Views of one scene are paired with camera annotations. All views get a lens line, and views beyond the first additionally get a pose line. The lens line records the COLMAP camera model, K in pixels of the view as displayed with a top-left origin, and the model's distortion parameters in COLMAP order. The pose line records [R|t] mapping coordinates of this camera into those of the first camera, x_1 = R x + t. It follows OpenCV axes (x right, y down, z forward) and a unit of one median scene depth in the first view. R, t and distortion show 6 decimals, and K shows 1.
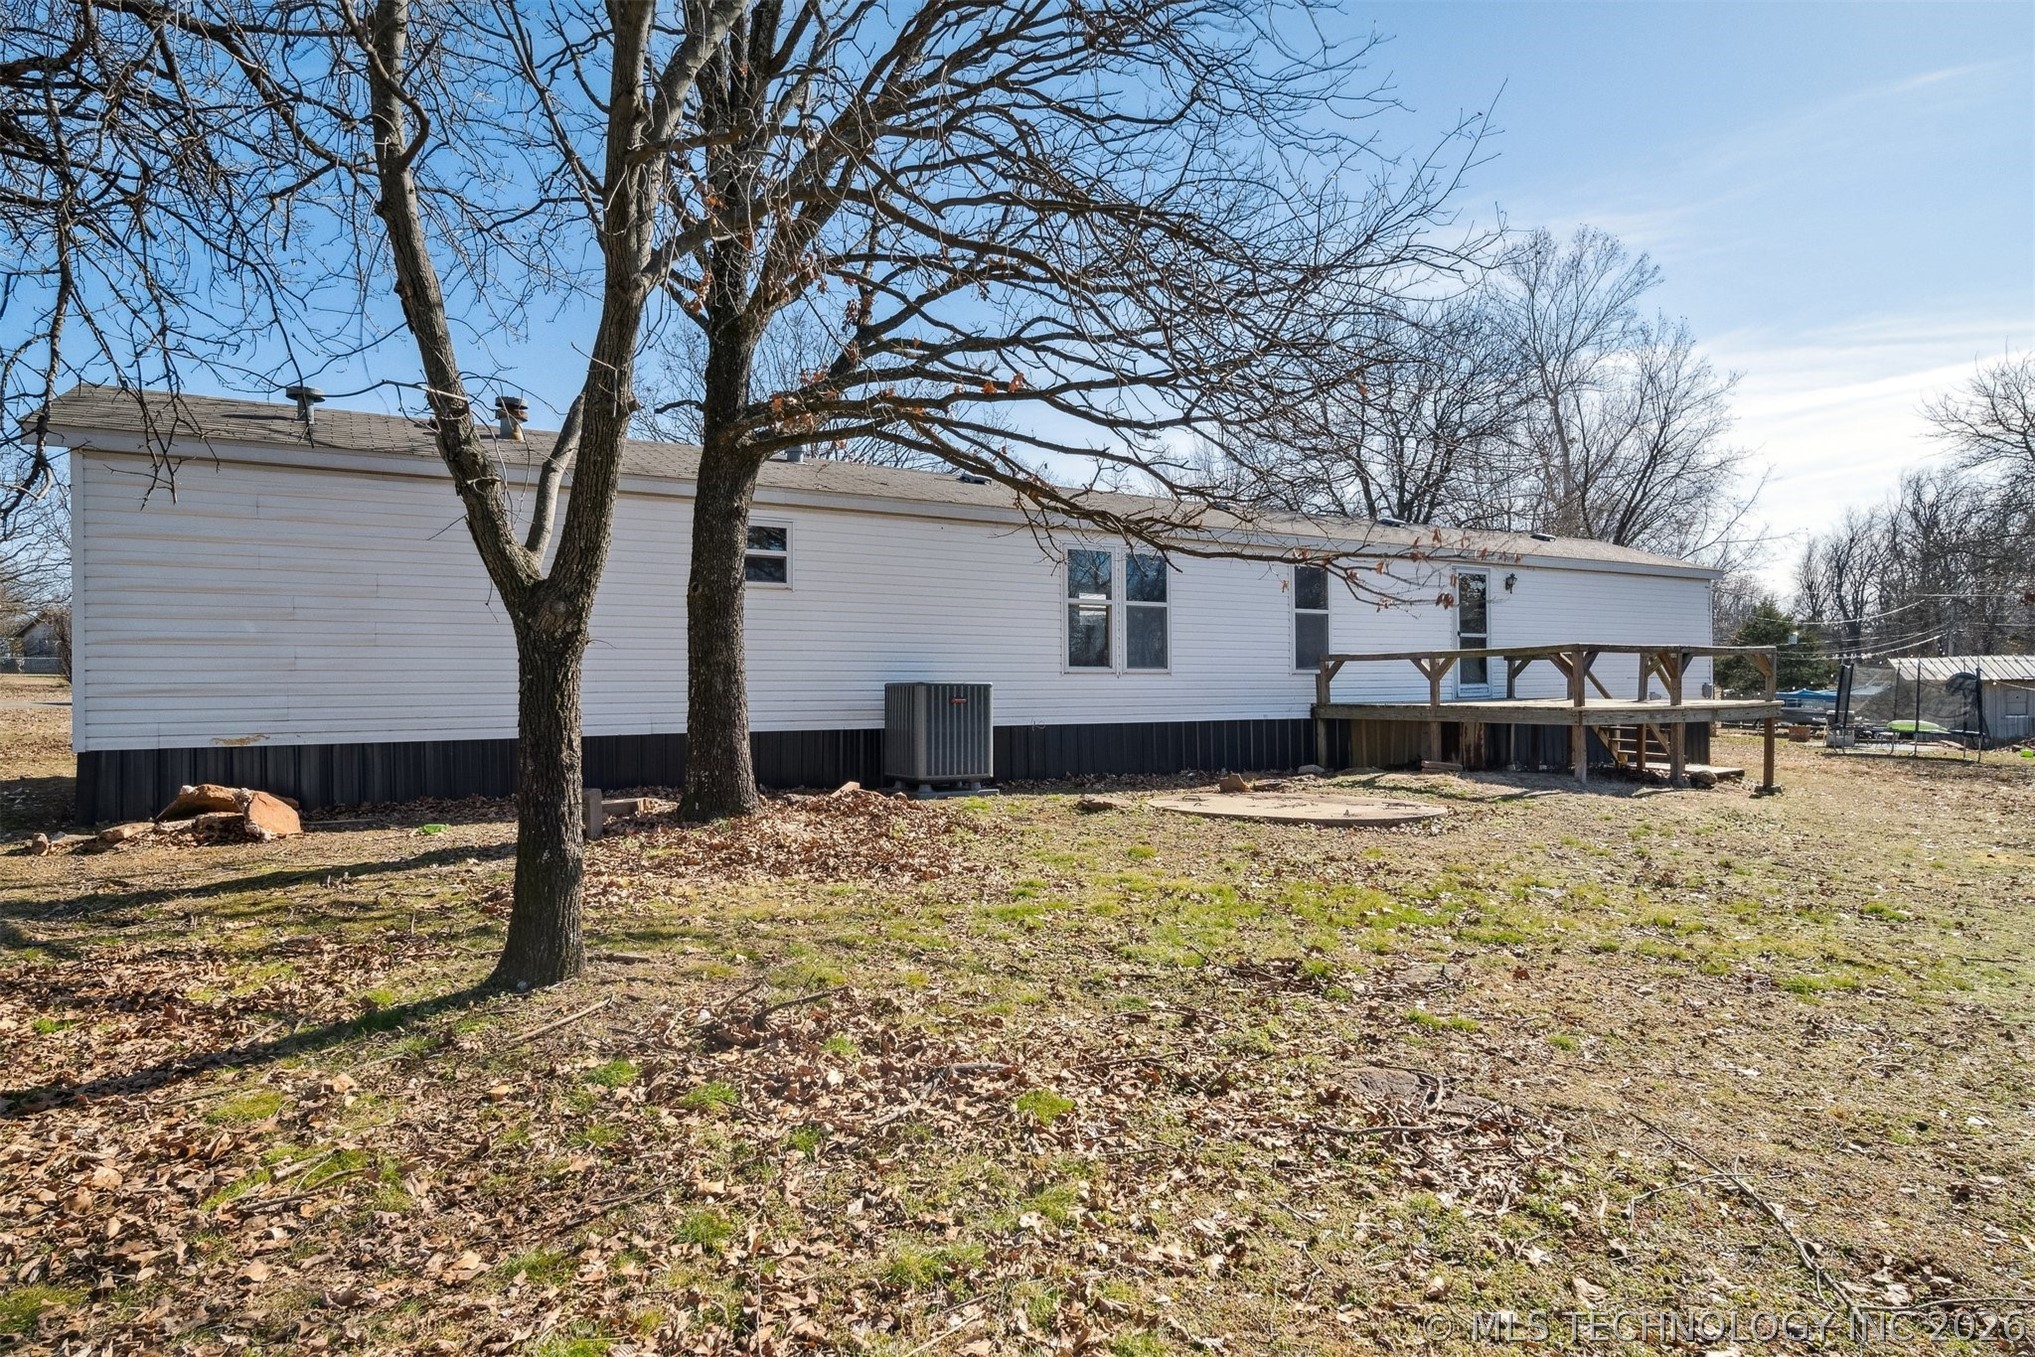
lens RADIAL K [[724.4, 0, 1009.9], [0, 724.4, 654.1], [0, 0, 1]] dist [0.001943, -0.000204]
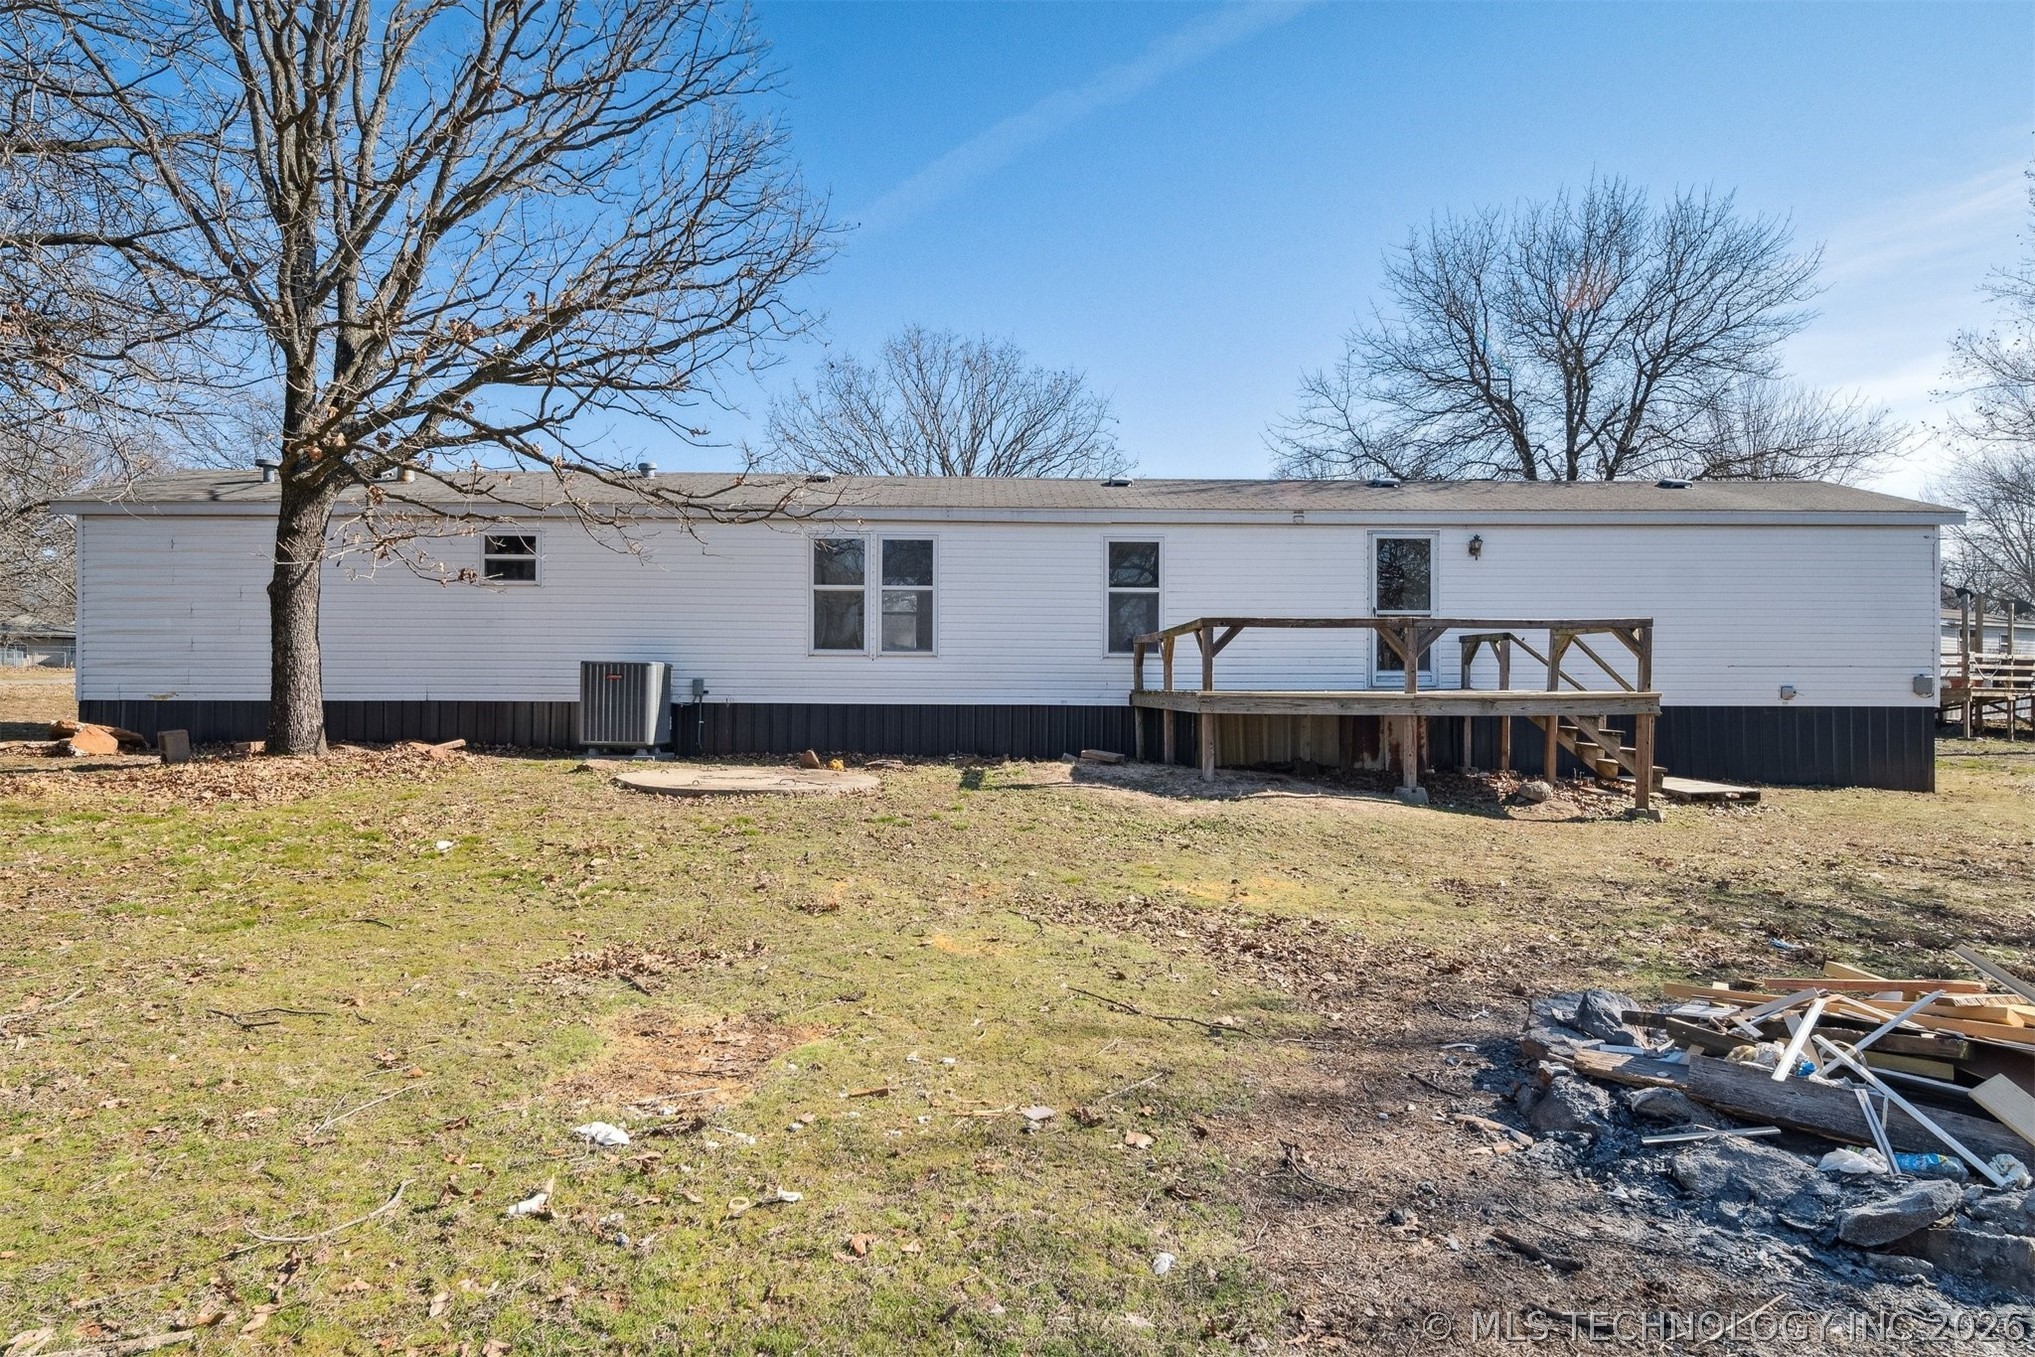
lens RADIAL K [[724.4, 0, 1009.9], [0, 724.4, 654.1], [0, 0, 1]] dist [0.001943, -0.000204]
pose [[0.940926, -0.008623, -0.338504, 0.653763], [0.006774, 0.999955, -0.006641, 0.030372], [0.338546, 0.003956, 0.940942, 0.098515]]
